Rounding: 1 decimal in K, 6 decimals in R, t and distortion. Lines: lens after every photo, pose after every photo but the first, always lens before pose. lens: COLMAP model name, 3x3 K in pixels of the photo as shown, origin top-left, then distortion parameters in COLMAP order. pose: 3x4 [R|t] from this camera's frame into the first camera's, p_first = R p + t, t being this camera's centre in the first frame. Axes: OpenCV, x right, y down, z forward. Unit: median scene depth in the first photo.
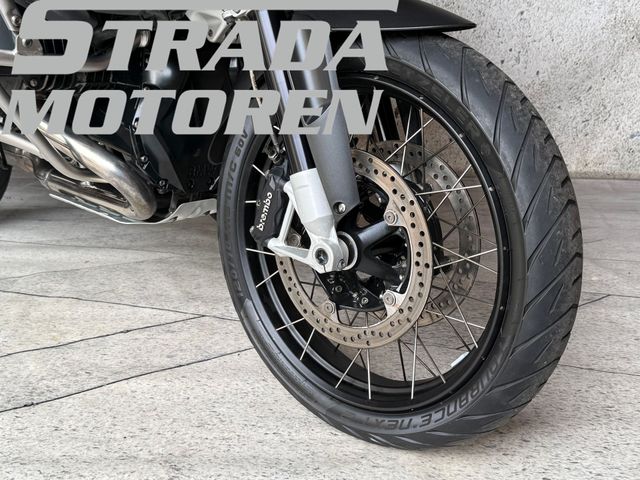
lens RADIAL K [[746.8, 0, 325.0], [0, 746.8, 234.7], [0, 0, 1]] dist [0.082291, 0.000000]
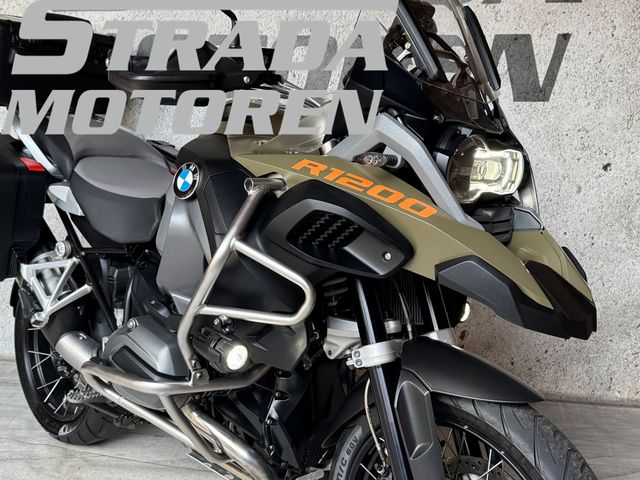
lens RADIAL K [[746.8, 0, 323.8], [0, 746.8, 247.6], [0, 0, 1]] dist [0.082291, 0.000000]
pose [[0.997419, 0.028672, -0.065830, -0.061062], [-0.037087, 0.990768, -0.130395, -0.204433], [0.061484, 0.132499, 0.989274, -0.212576]]
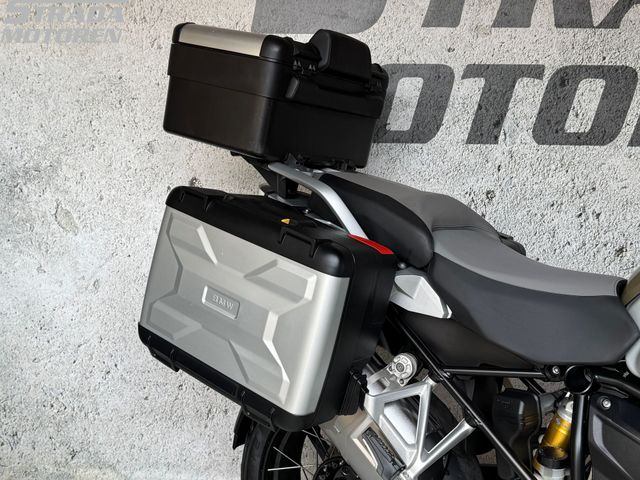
lens RADIAL K [[746.8, 0, 319.6], [0, 746.8, 223.3], [0, 0, 1]] dist [0.082291, 0.000000]
pose [[0.997983, 0.012907, 0.062157, -0.730041], [0.000994, 0.975815, -0.218597, -0.322252], [-0.063475, 0.218217, 0.973834, 0.151593]]
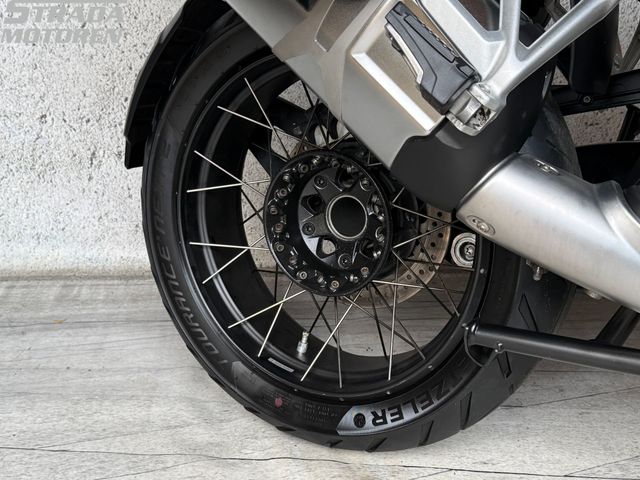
lens RADIAL K [[746.8, 0, 320.4], [0, 746.8, 236.7], [0, 0, 1]] dist [0.082291, 0.000000]
pose [[0.984283, -0.042690, 0.171359, -0.731699], [0.046650, 0.998728, -0.019144, -0.164274], [-0.170324, 0.026837, 0.985023, 0.624468]]
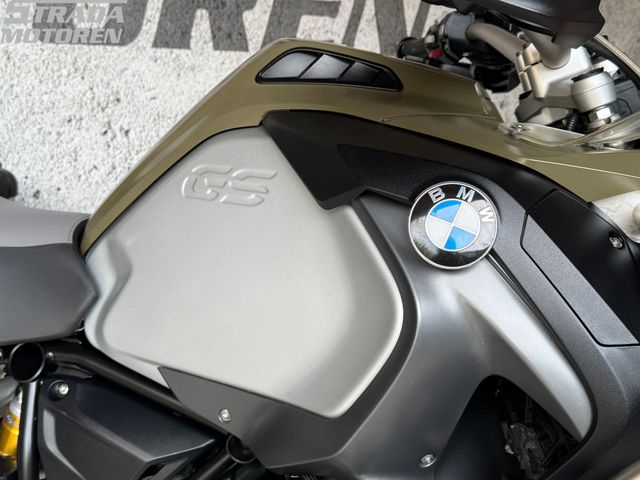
lens RADIAL K [[746.8, 0, 316.2], [0, 746.8, 244.9], [0, 0, 1]] dist [0.082291, 0.000000]
pose [[0.856071, -0.096754, 0.507722, -0.511782], [0.142699, 0.988386, -0.052253, -0.360420], [-0.496769, 0.117184, 0.859935, 0.323472]]
